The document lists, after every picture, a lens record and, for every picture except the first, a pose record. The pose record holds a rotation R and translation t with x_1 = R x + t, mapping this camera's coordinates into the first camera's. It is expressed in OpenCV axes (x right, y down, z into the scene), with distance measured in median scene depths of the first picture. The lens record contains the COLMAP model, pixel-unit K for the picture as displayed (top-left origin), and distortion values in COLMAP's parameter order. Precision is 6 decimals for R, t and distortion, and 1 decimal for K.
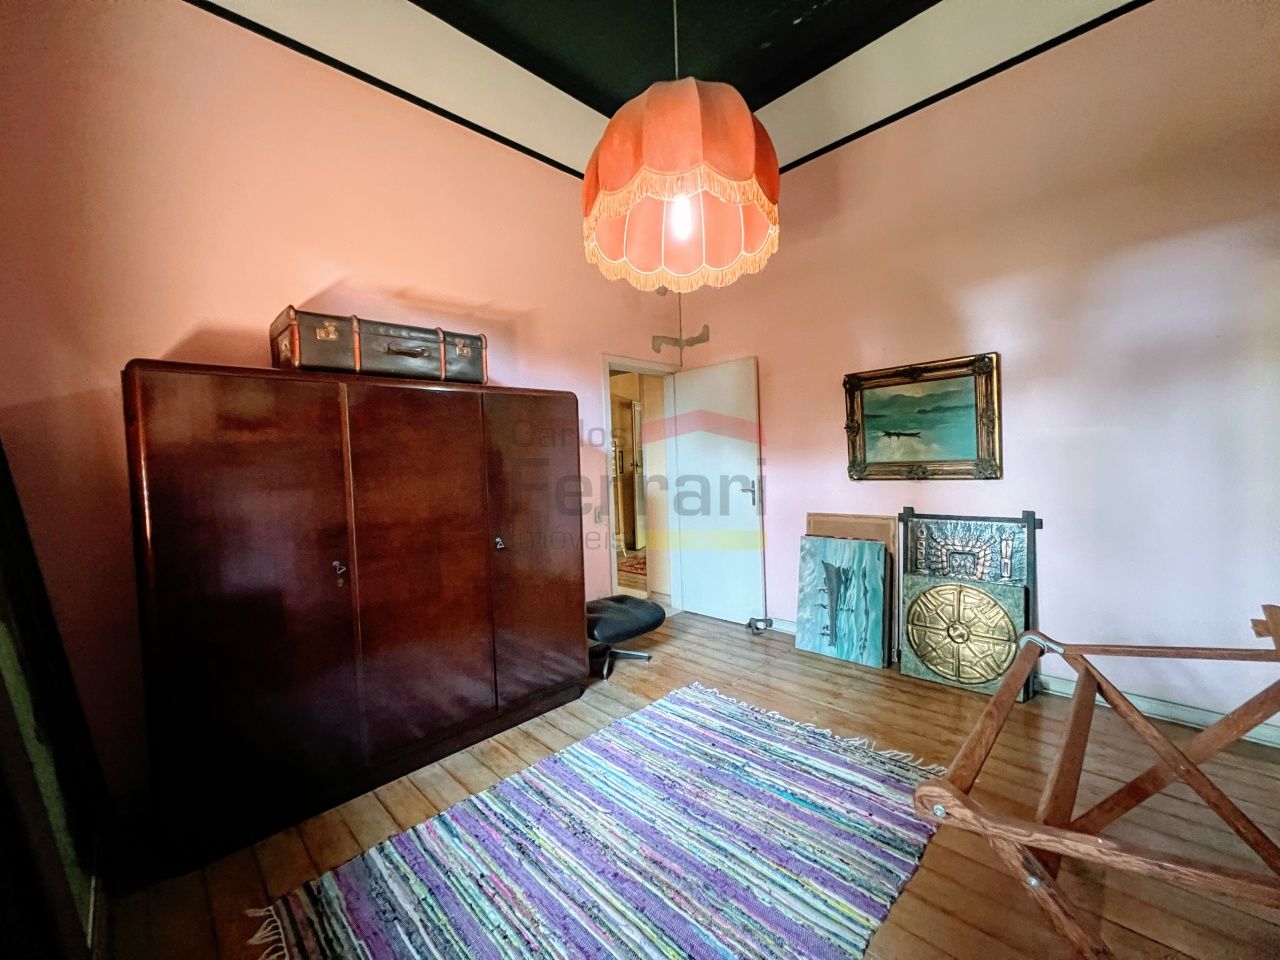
lens RADIAL K [[513.1, 0, 639.2], [0, 513.1, 477.0], [0, 0, 1]] dist [0.000541, 0.000051]
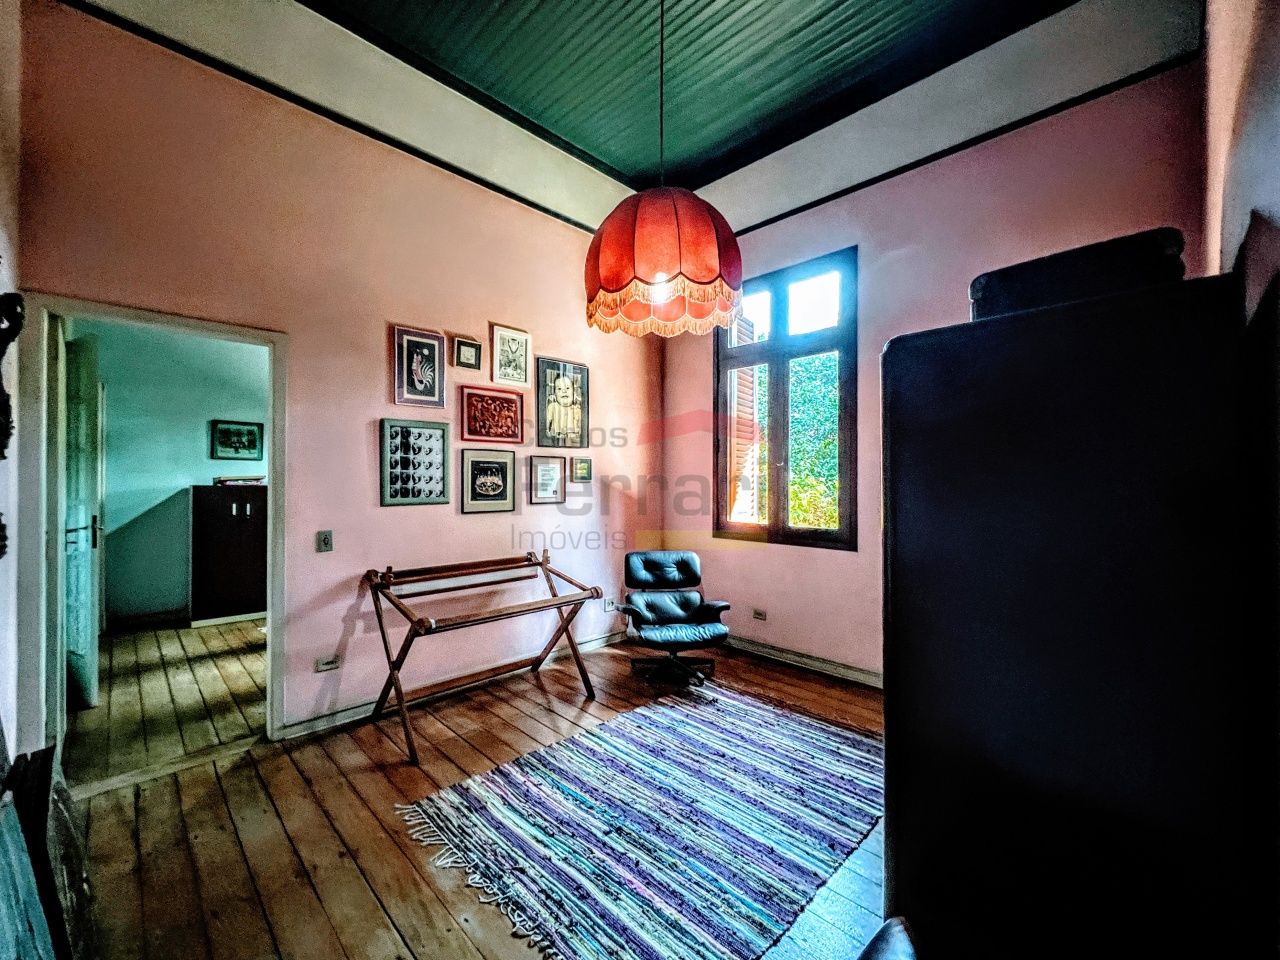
lens RADIAL K [[513.1, 0, 639.2], [0, 513.1, 477.0], [0, 0, 1]] dist [0.000541, 0.000051]
pose [[-0.999259, 0.038372, -0.002935, 0.143498], [0.038286, 0.998947, 0.025277, -0.084184], [0.003902, 0.025146, -0.999676, 2.051704]]
